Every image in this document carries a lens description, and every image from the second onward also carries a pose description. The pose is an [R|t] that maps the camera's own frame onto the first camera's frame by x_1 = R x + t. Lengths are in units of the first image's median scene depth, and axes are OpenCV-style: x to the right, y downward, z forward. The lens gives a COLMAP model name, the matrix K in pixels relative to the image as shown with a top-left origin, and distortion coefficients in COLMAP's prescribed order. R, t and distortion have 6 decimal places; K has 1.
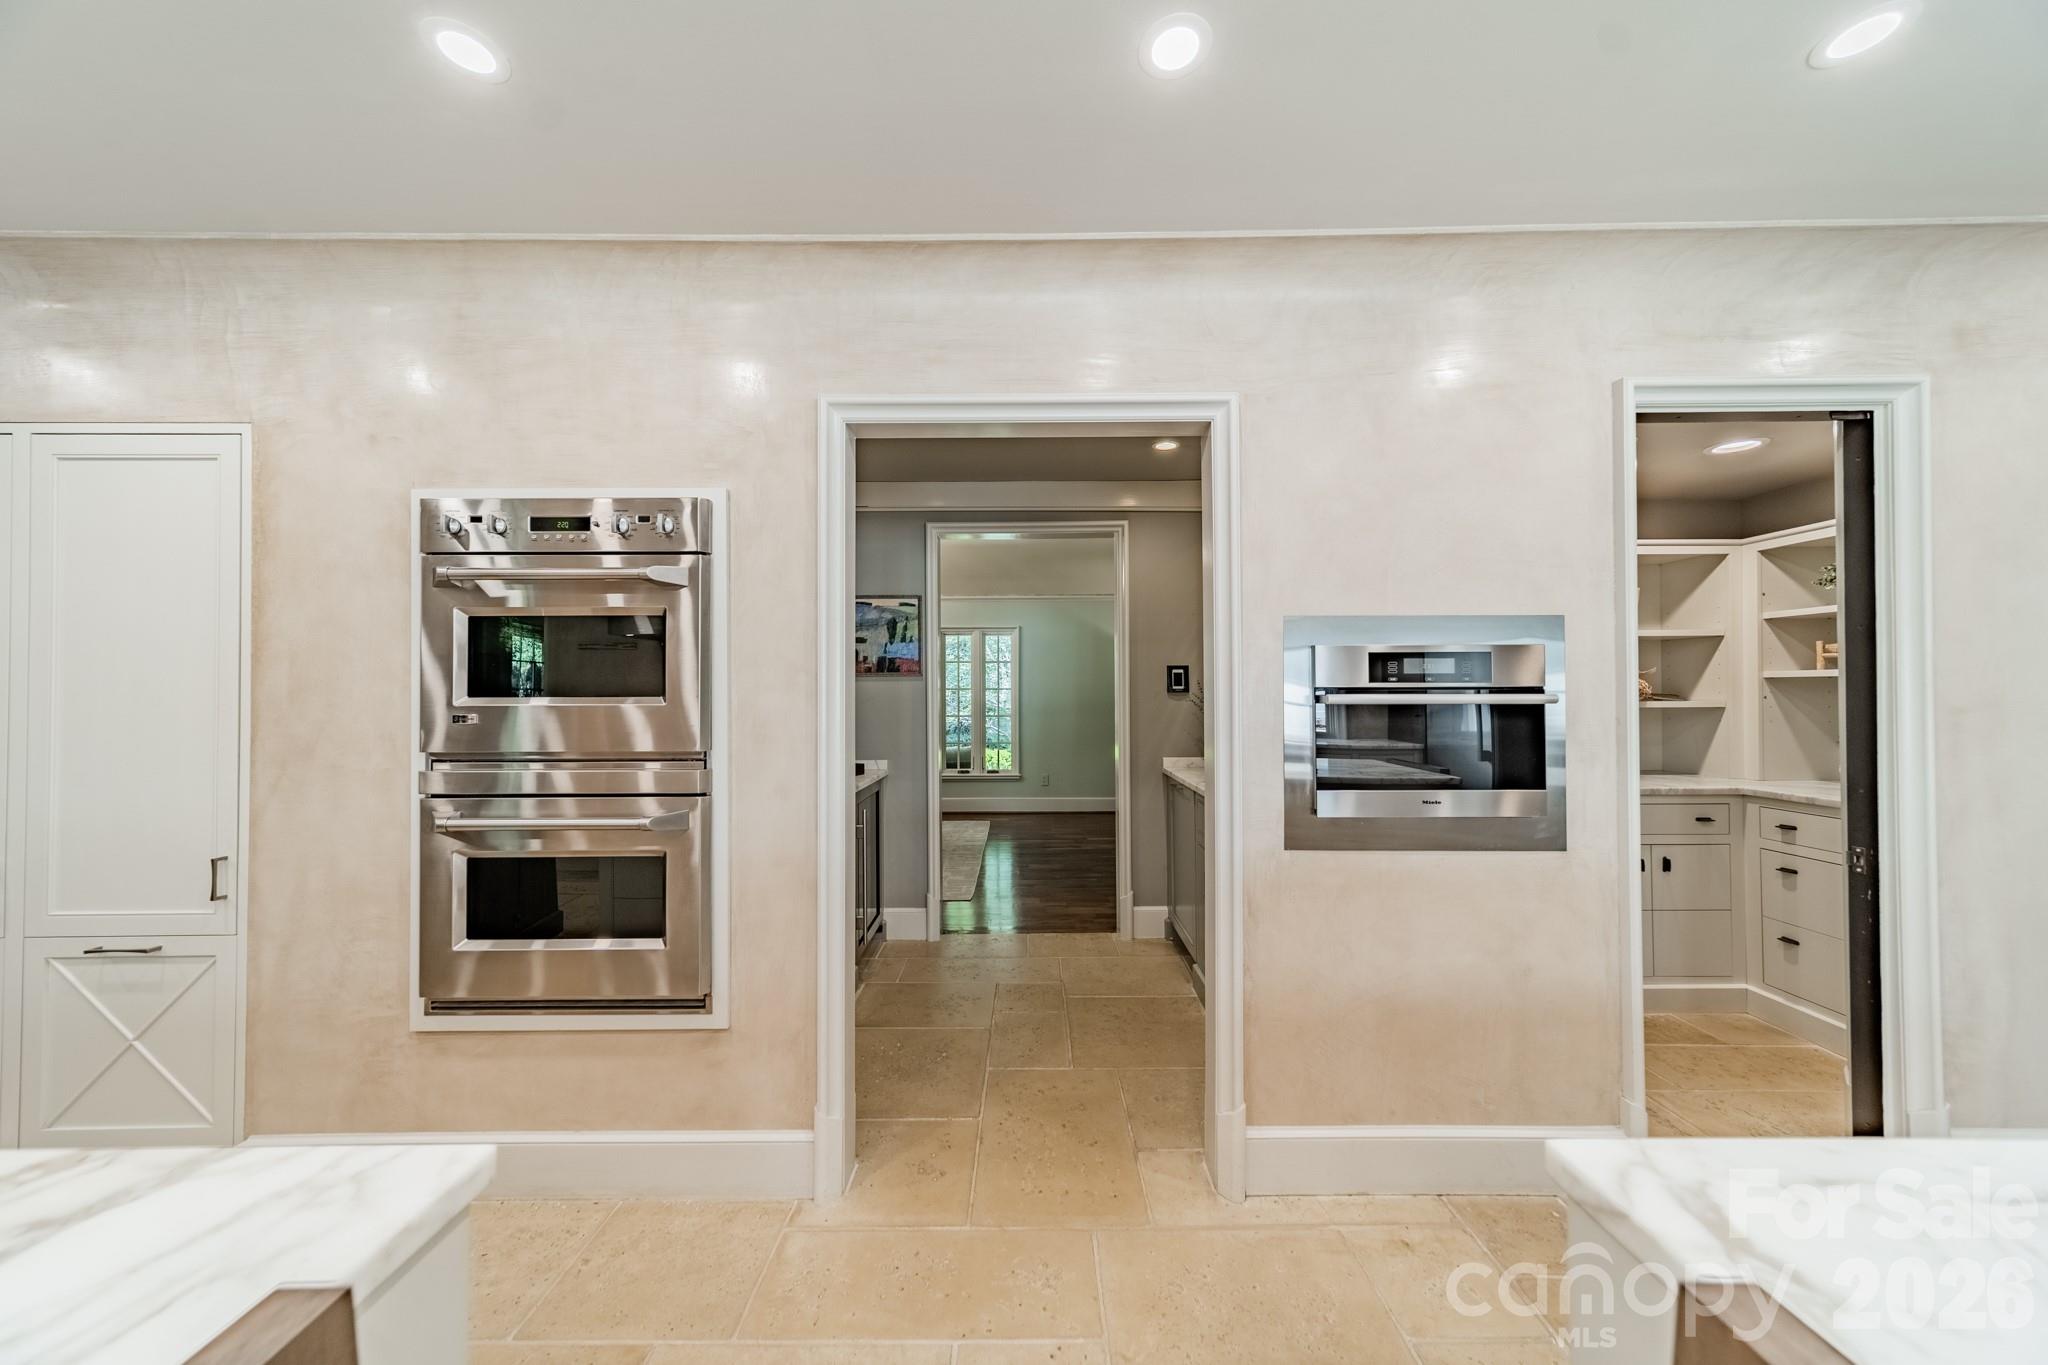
lens RADIAL K [[695.7, 0, 1035.4], [0, 695.7, 683.3], [0, 0, 1]] dist [0.001121, 0.000002]
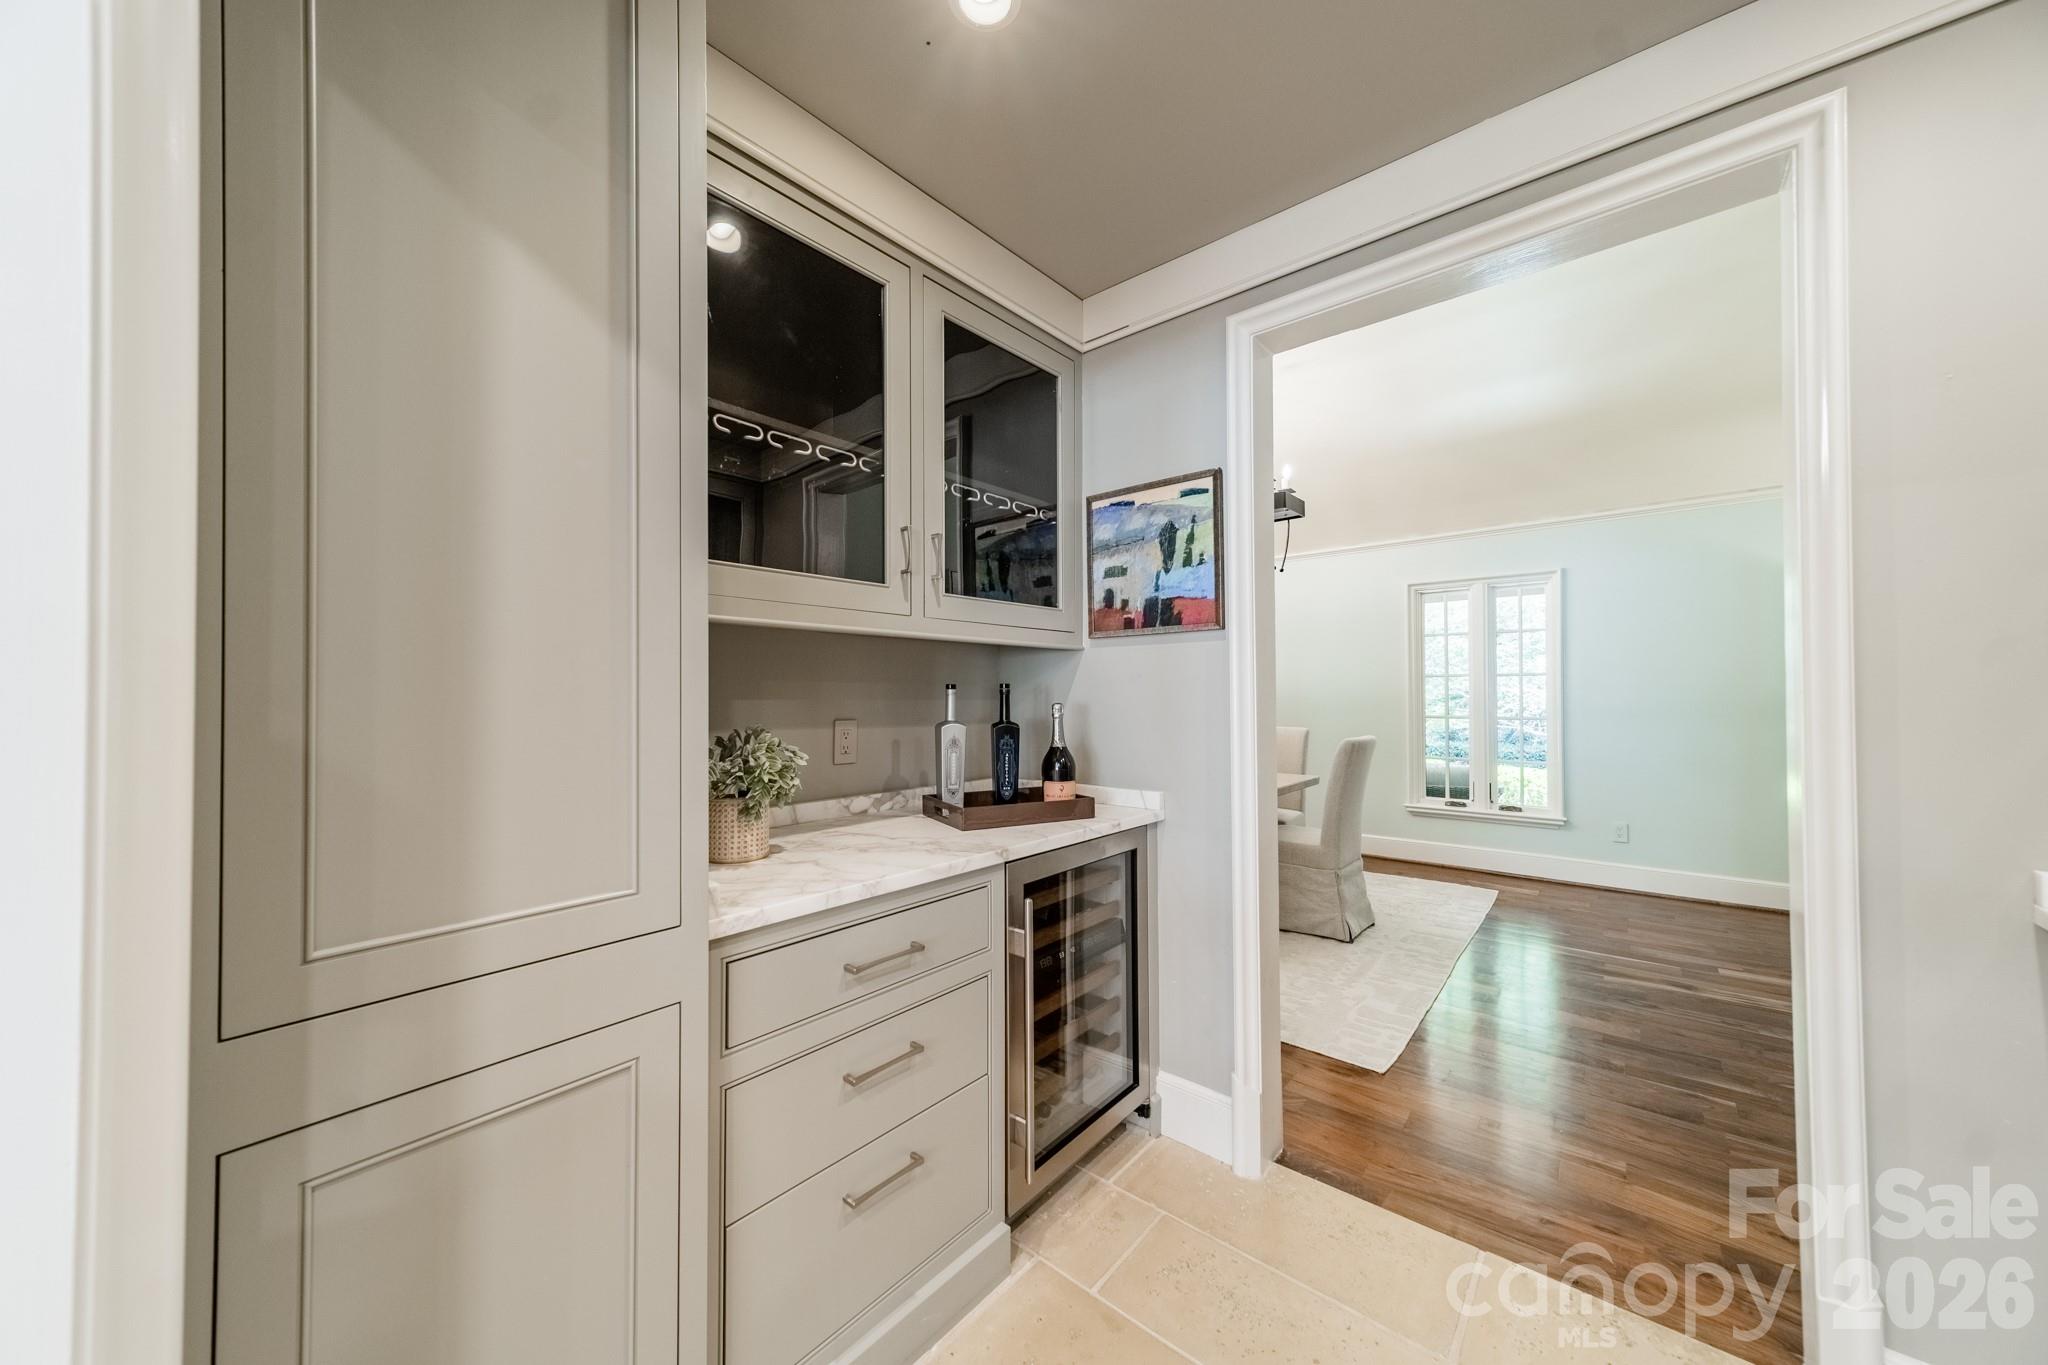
lens RADIAL K [[719.0, 0, 1034.1], [0, 719.0, 687.3], [0, 0, 1]] dist [0.010440, -0.000403]
pose [[0.765155, -0.007926, -0.643798, 0.067059], [0.010861, 0.999941, 0.000597, 0.029642], [0.643755, -0.007449, 0.765195, 0.515753]]
